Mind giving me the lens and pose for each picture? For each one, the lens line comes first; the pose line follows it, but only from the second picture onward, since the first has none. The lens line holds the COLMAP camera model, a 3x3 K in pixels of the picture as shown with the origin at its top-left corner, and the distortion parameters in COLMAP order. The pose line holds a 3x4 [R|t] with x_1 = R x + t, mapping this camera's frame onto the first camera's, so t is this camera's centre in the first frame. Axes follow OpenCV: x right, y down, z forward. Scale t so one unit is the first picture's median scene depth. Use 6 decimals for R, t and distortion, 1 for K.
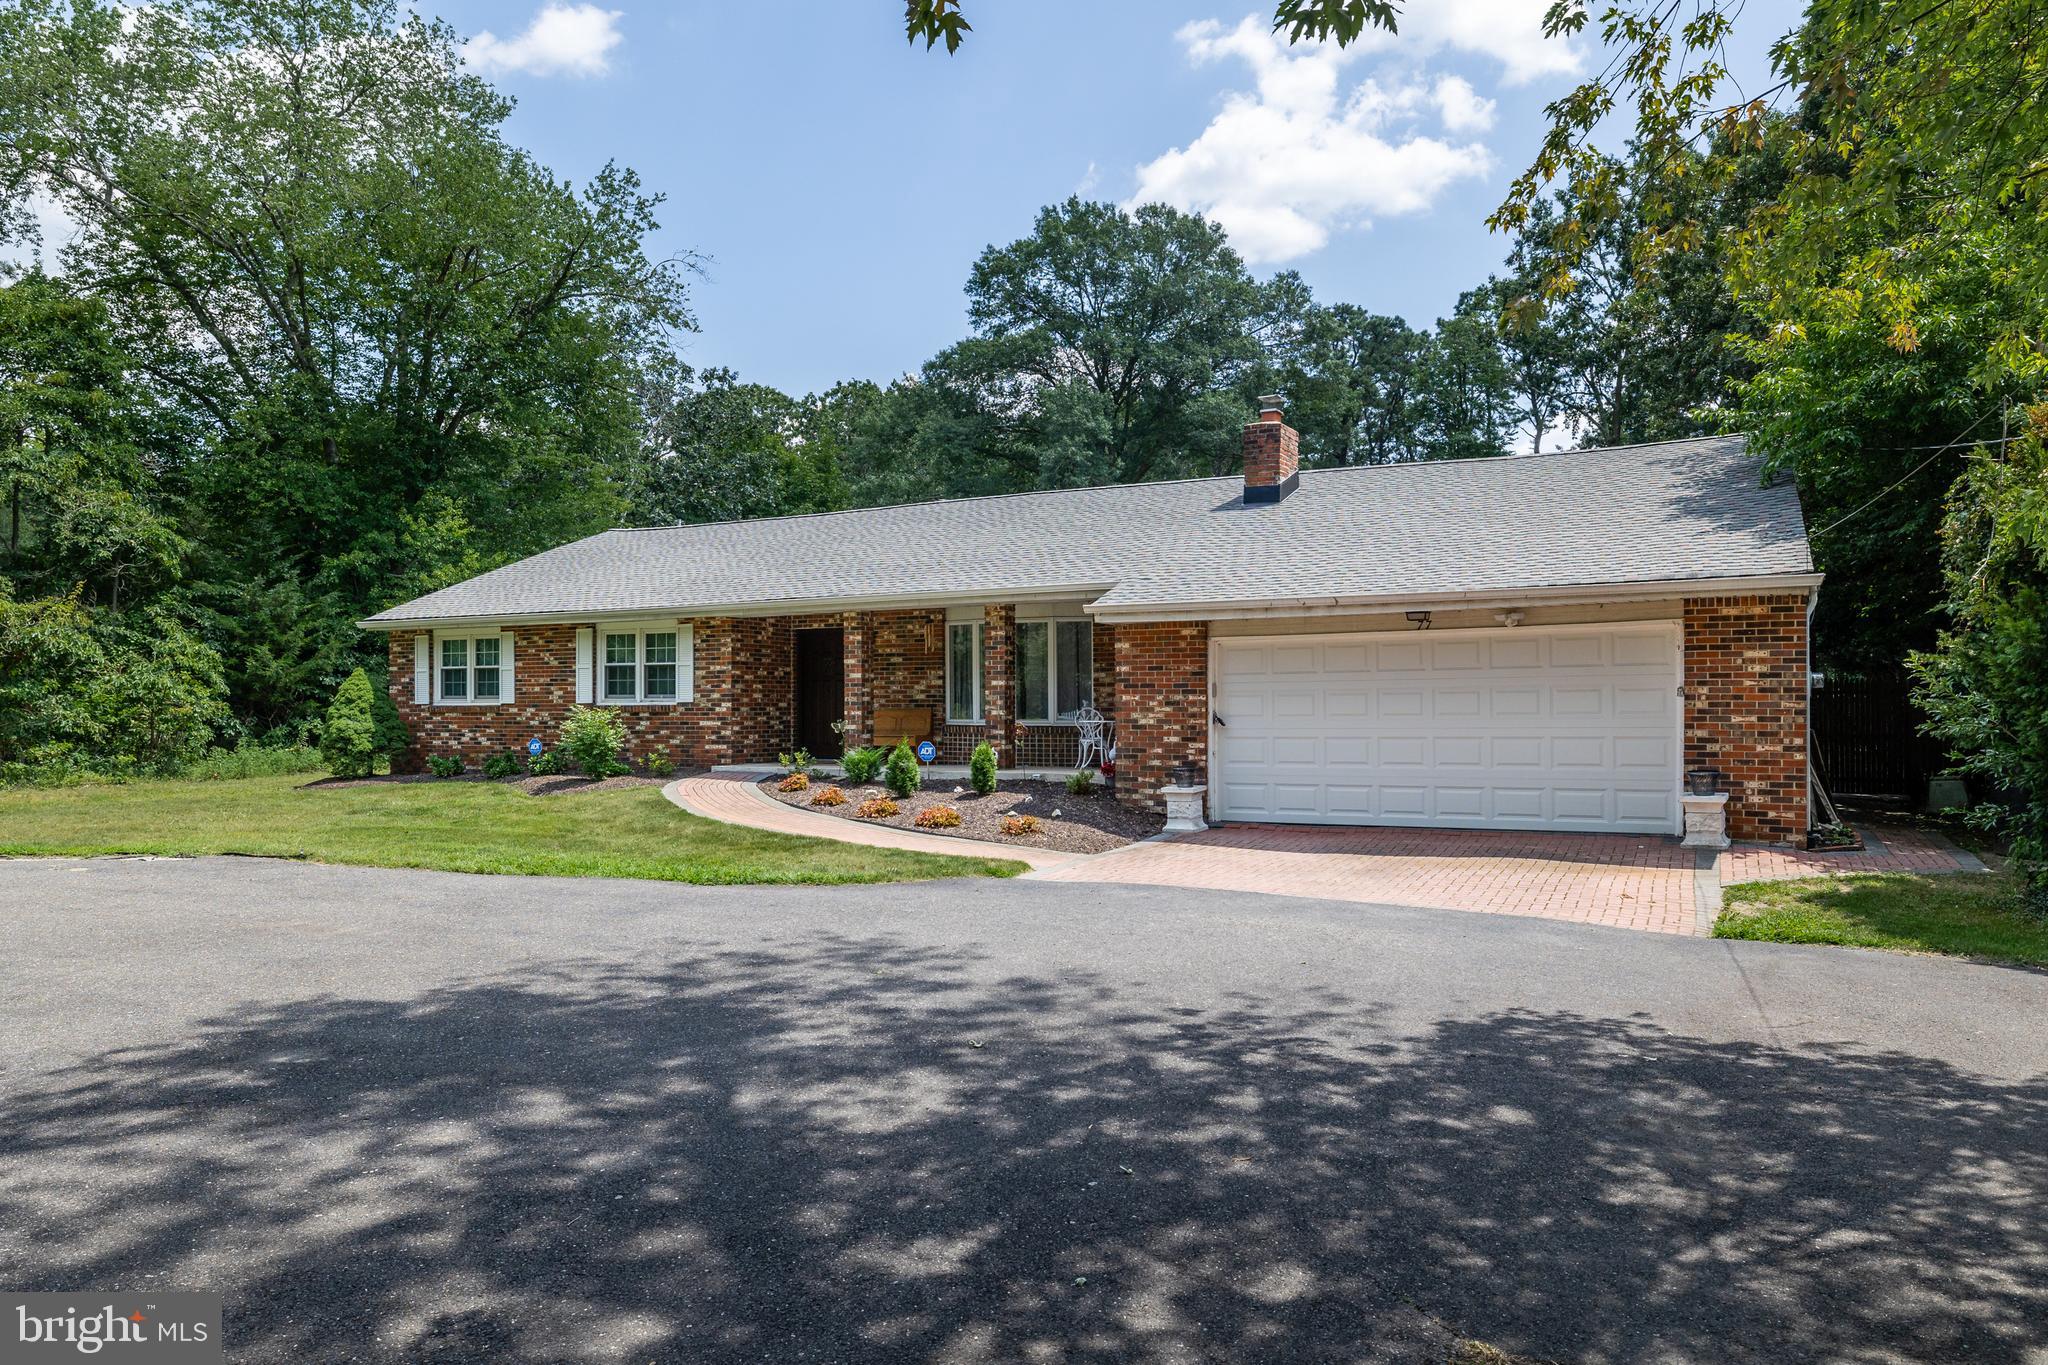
lens RADIAL K [[1300.5, 0, 1024.0], [0, 1300.5, 682.5], [0, 0, 1]] dist [0.001642, 0.000913]
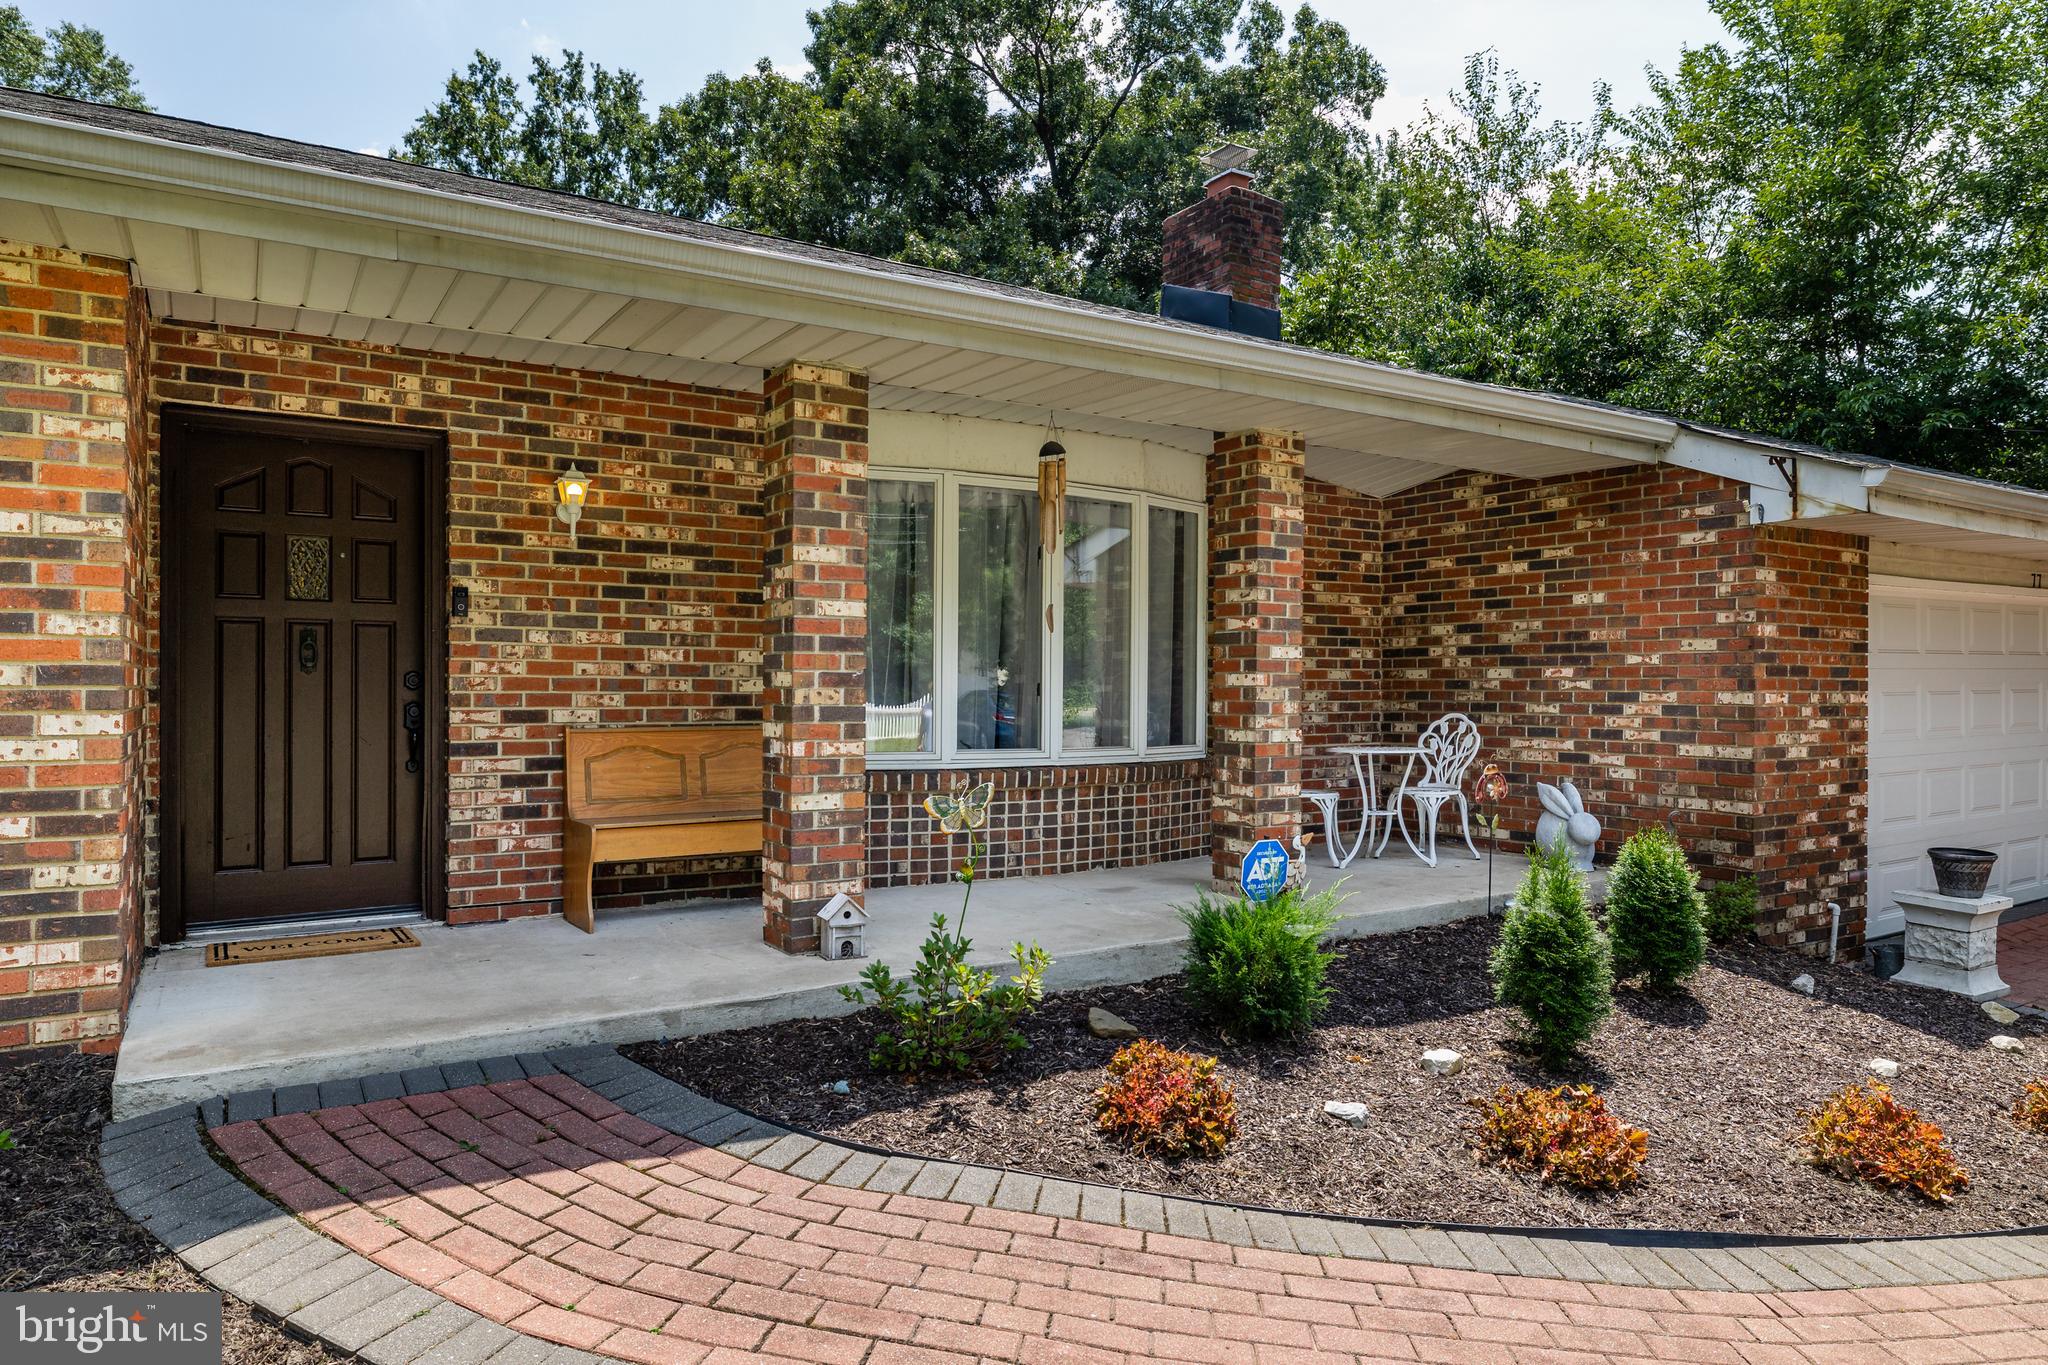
lens RADIAL K [[1259.0, 0, 1016.8], [0, 1259.0, 678.0], [0, 0, 1]] dist [-0.000689, 0.001474]
pose [[0.500495, 0.009049, 0.865692, -0.336186], [-0.019291, 0.999814, 0.000702, 0.007897], [-0.865525, -0.017051, 0.500576, 0.839777]]
